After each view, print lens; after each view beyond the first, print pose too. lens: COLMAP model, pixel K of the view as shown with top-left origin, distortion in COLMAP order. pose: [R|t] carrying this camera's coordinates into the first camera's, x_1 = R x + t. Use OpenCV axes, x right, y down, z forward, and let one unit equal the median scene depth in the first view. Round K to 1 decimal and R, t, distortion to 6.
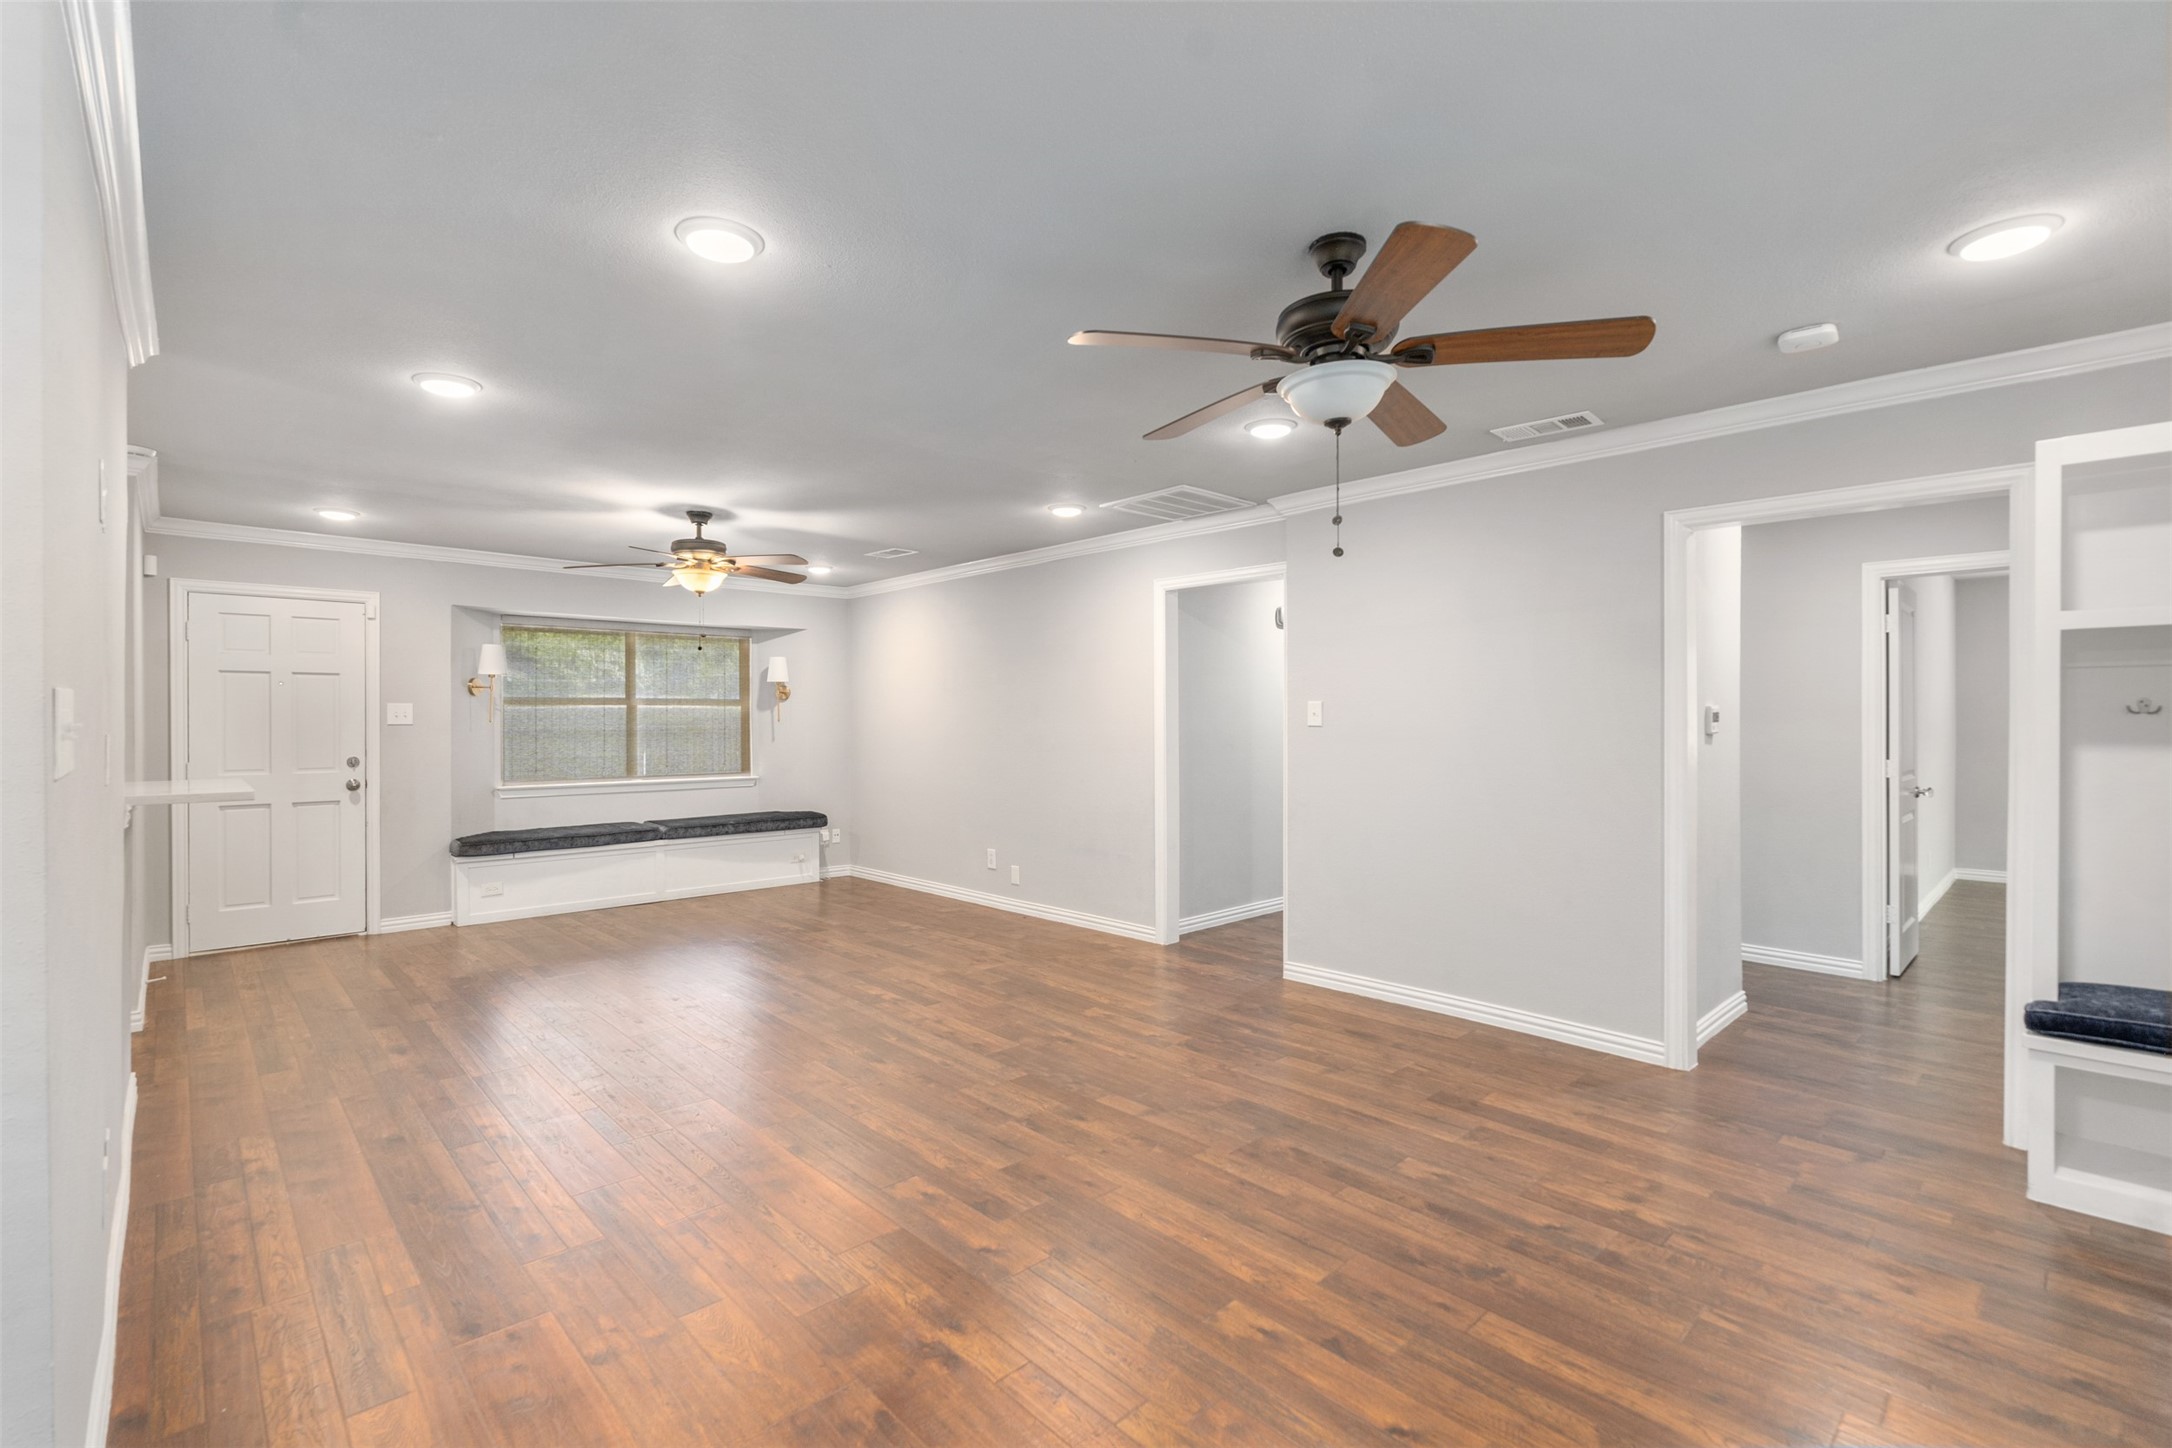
lens RADIAL K [[970.4, 0, 1065.5], [0, 970.4, 718.7], [0, 0, 1]] dist [-0.004897, 0.000238]
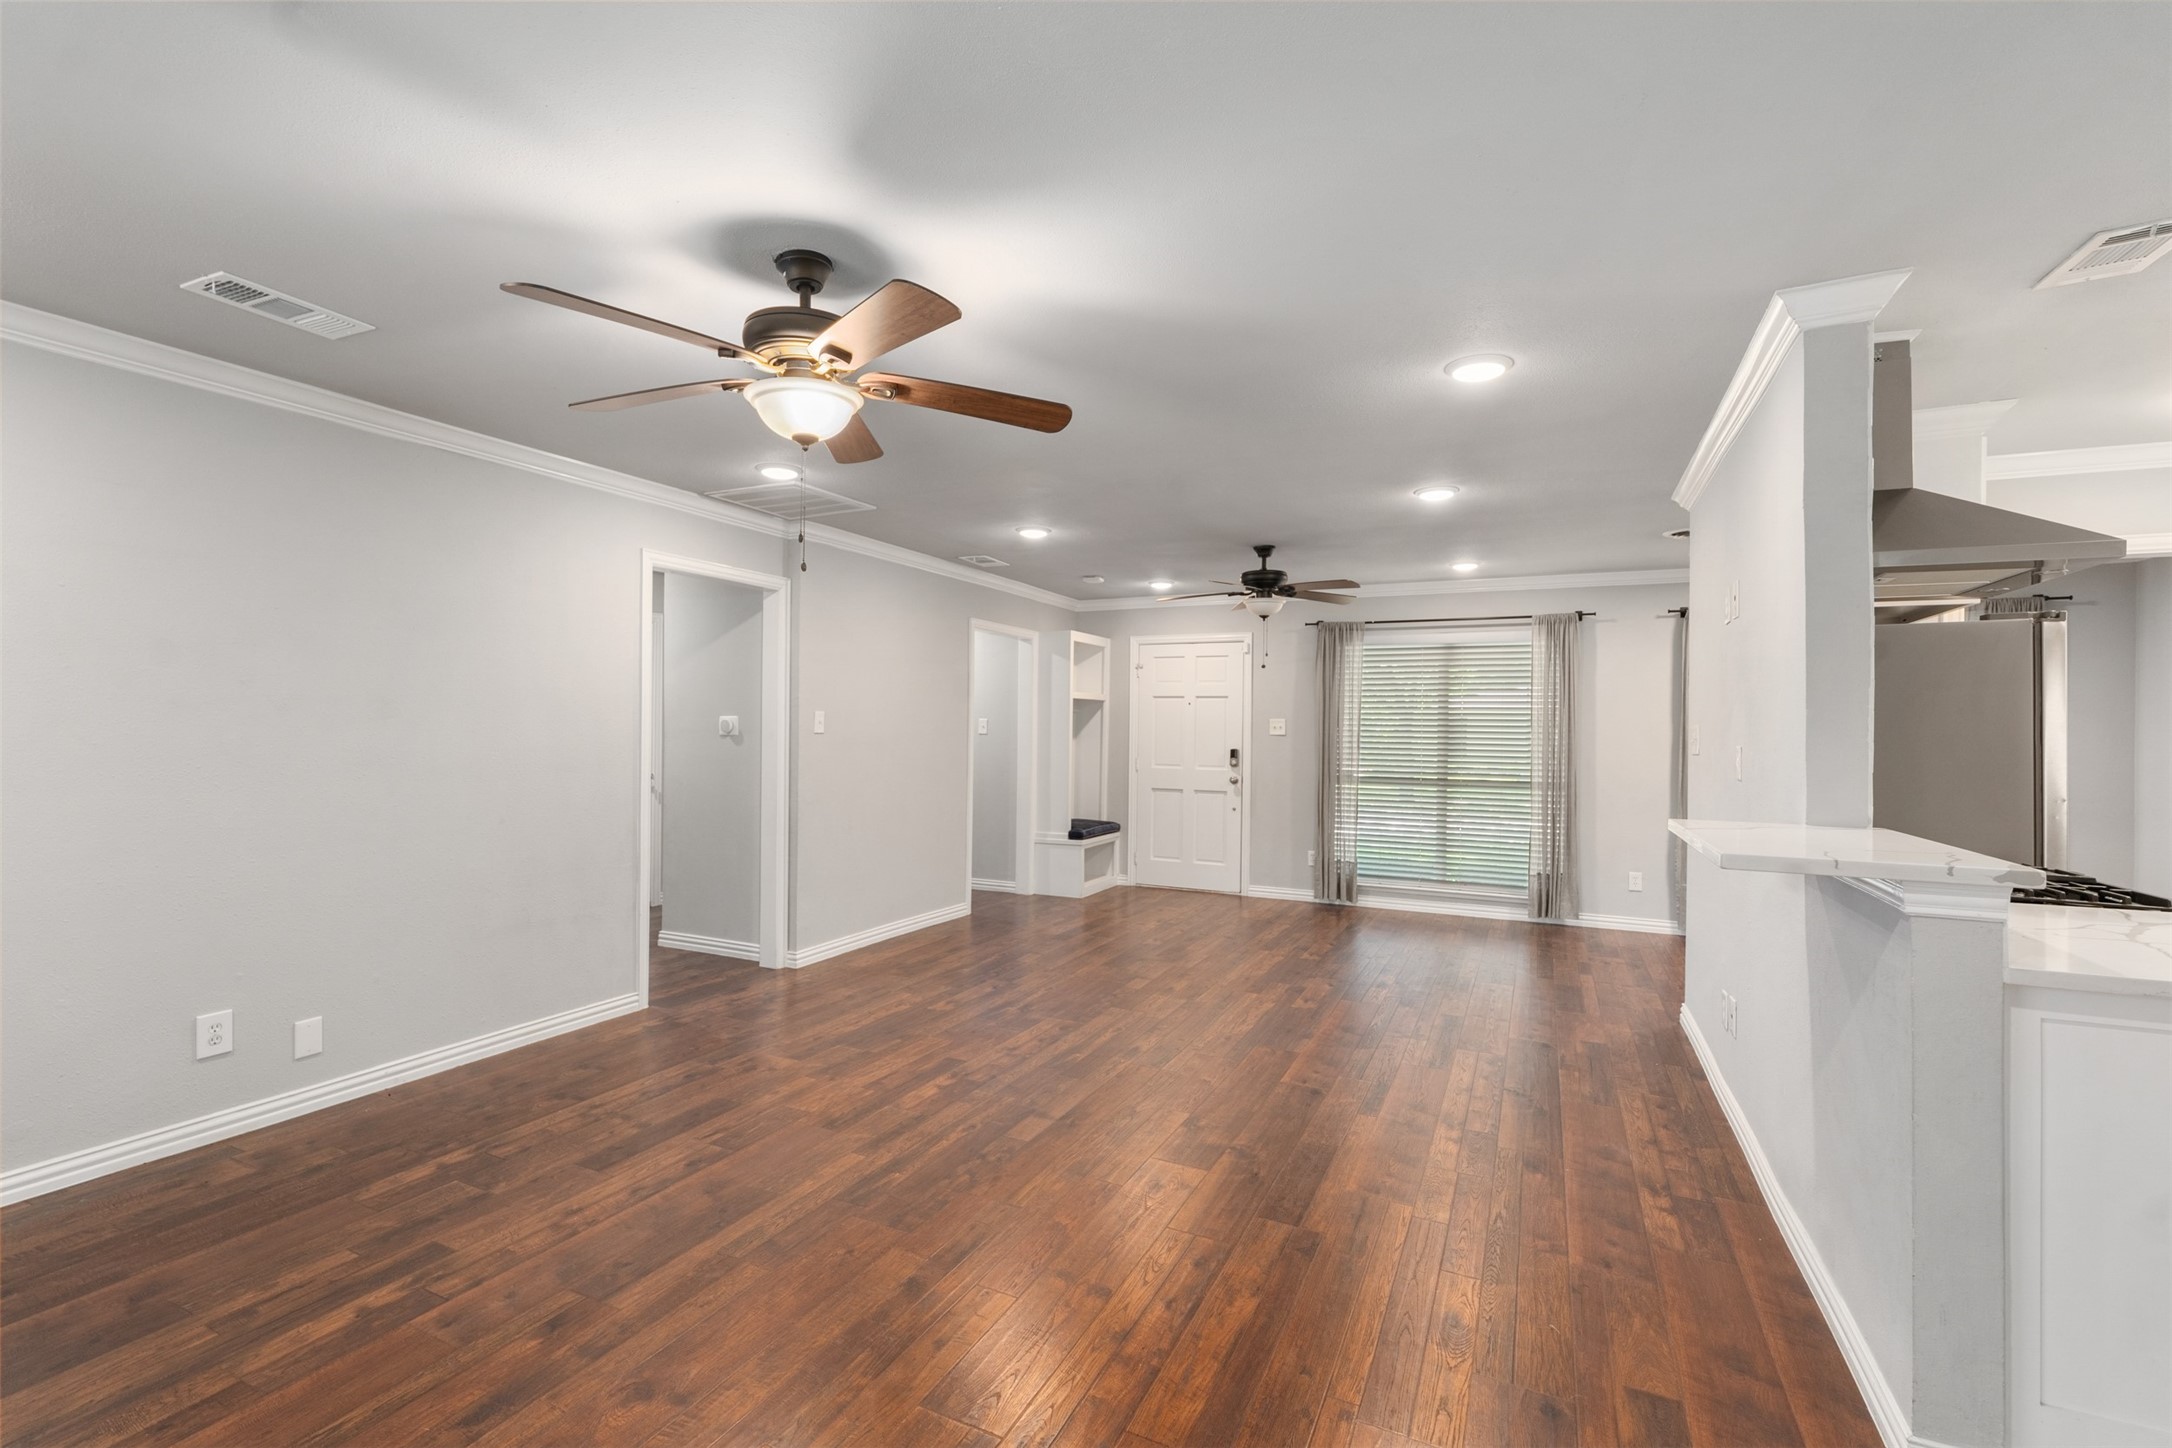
lens RADIAL K [[970.4, 0, 1081.6], [0, 970.4, 725.8], [0, 0, 1]] dist [-0.004897, 0.000238]
pose [[-0.373638, 0.000345, 0.927575, -0.888369], [-0.011525, 0.999921, -0.005014, 0.001122], [-0.927503, -0.012564, -0.373604, 1.113988]]
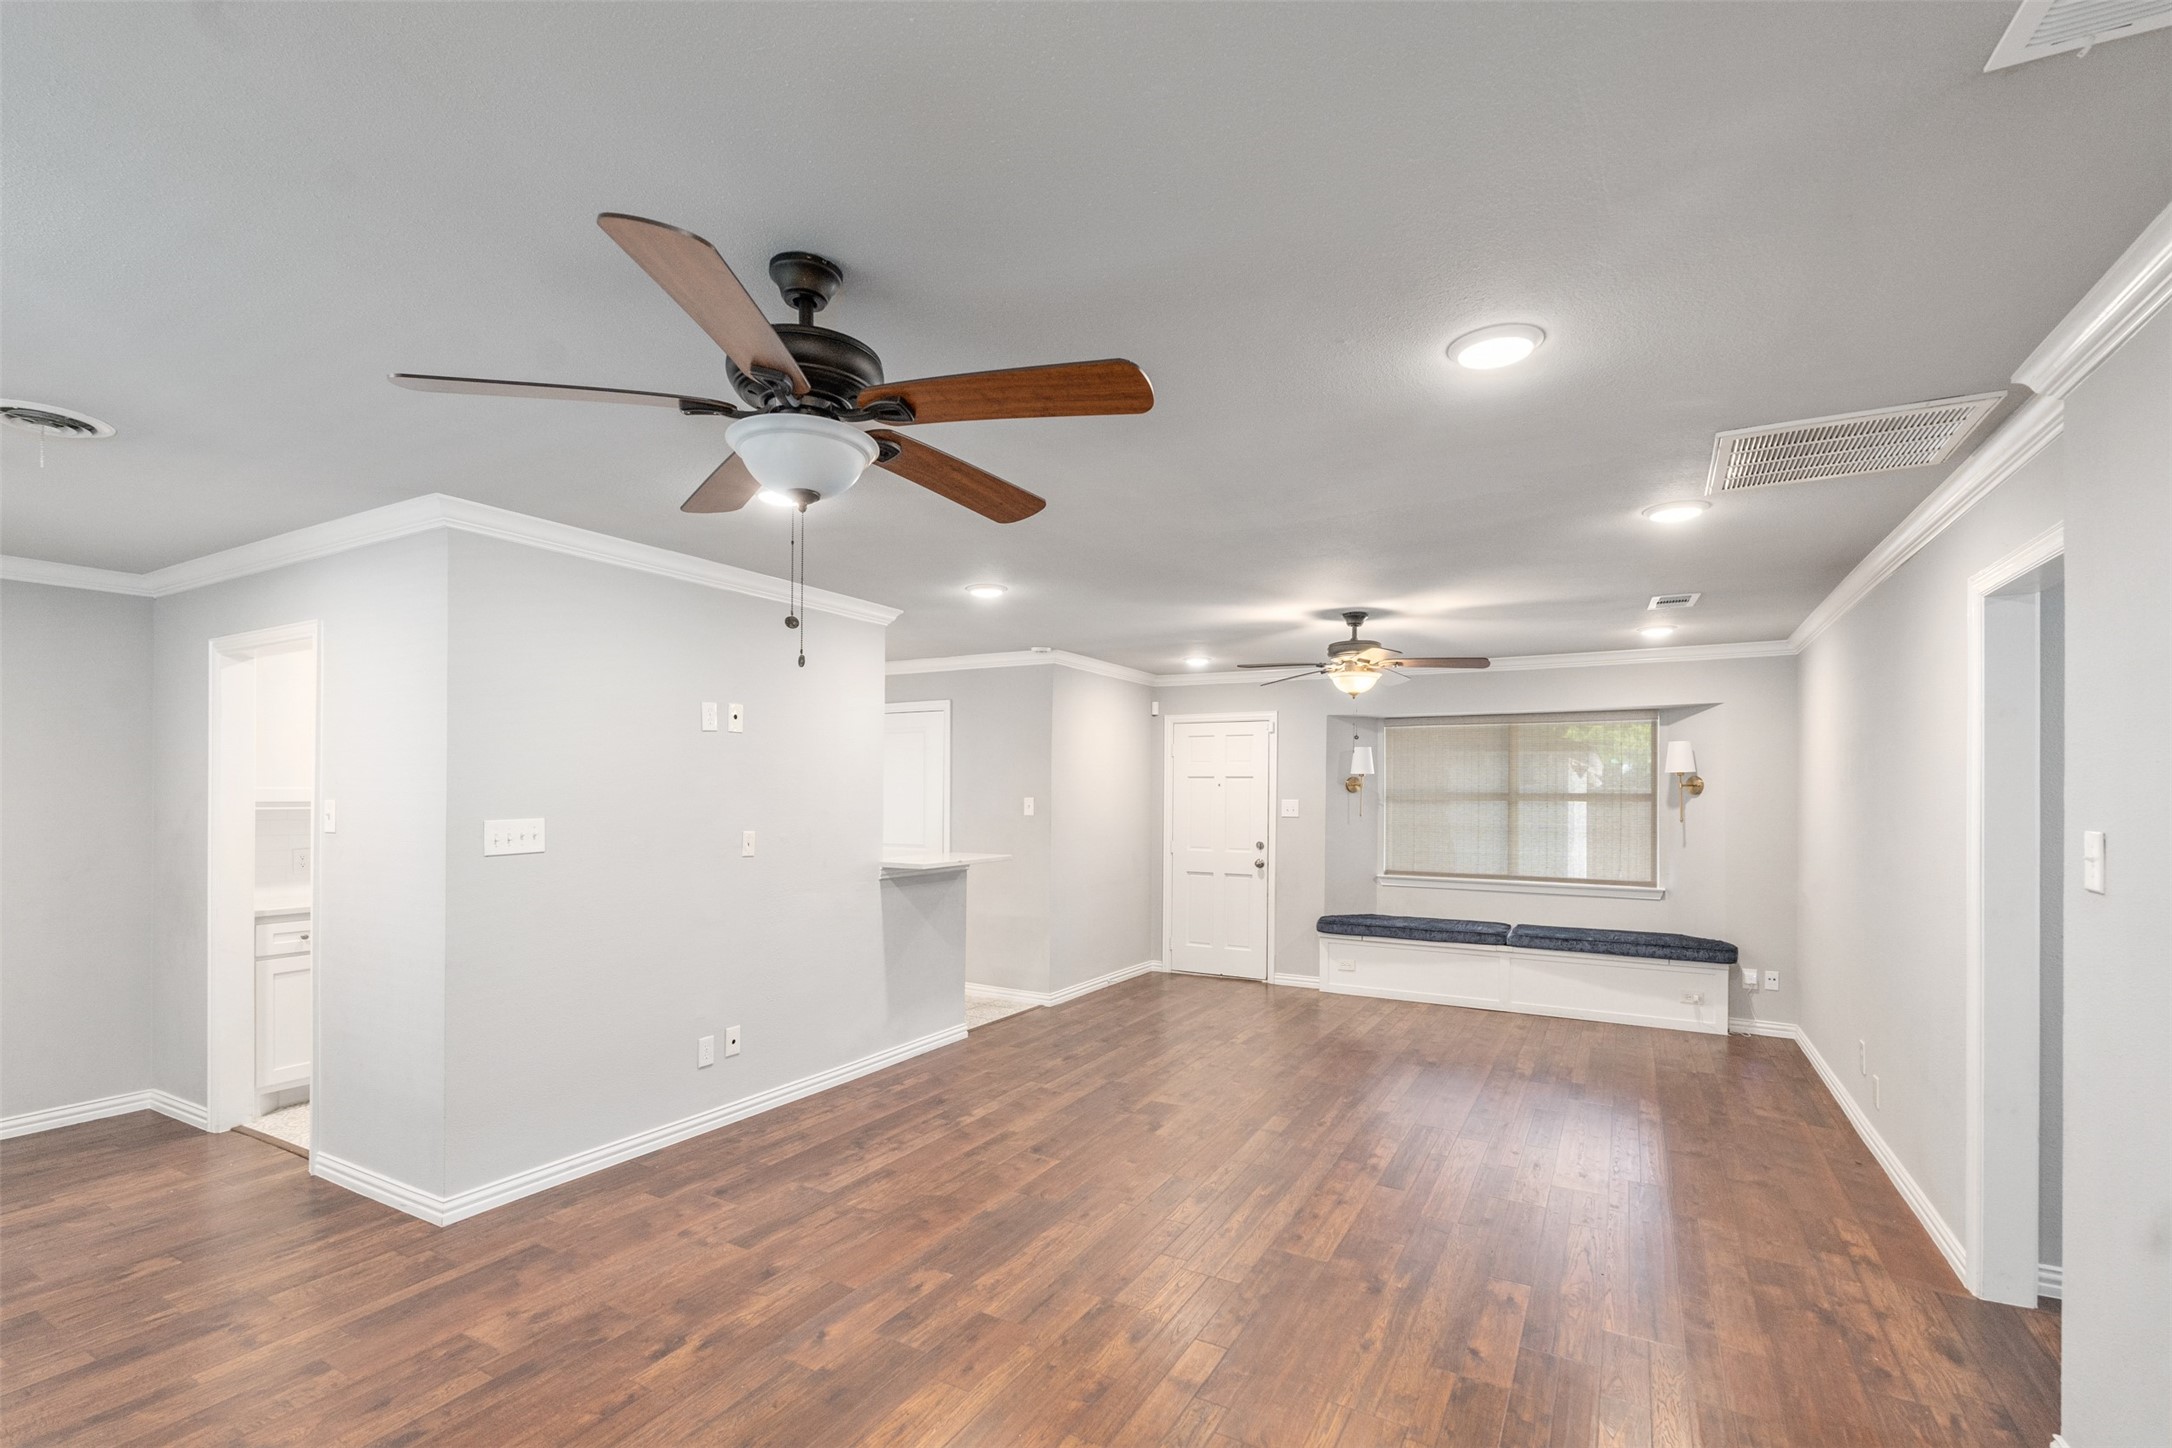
lens RADIAL K [[970.4, 0, 1062.0], [0, 970.4, 784.7], [0, 0, 1]] dist [-0.004897, 0.000238]
pose [[0.299651, -0.003830, -0.954041, 0.505433], [-0.006444, 0.999961, -0.006038, -0.032272], [0.954027, 0.007957, 0.299615, 0.449866]]
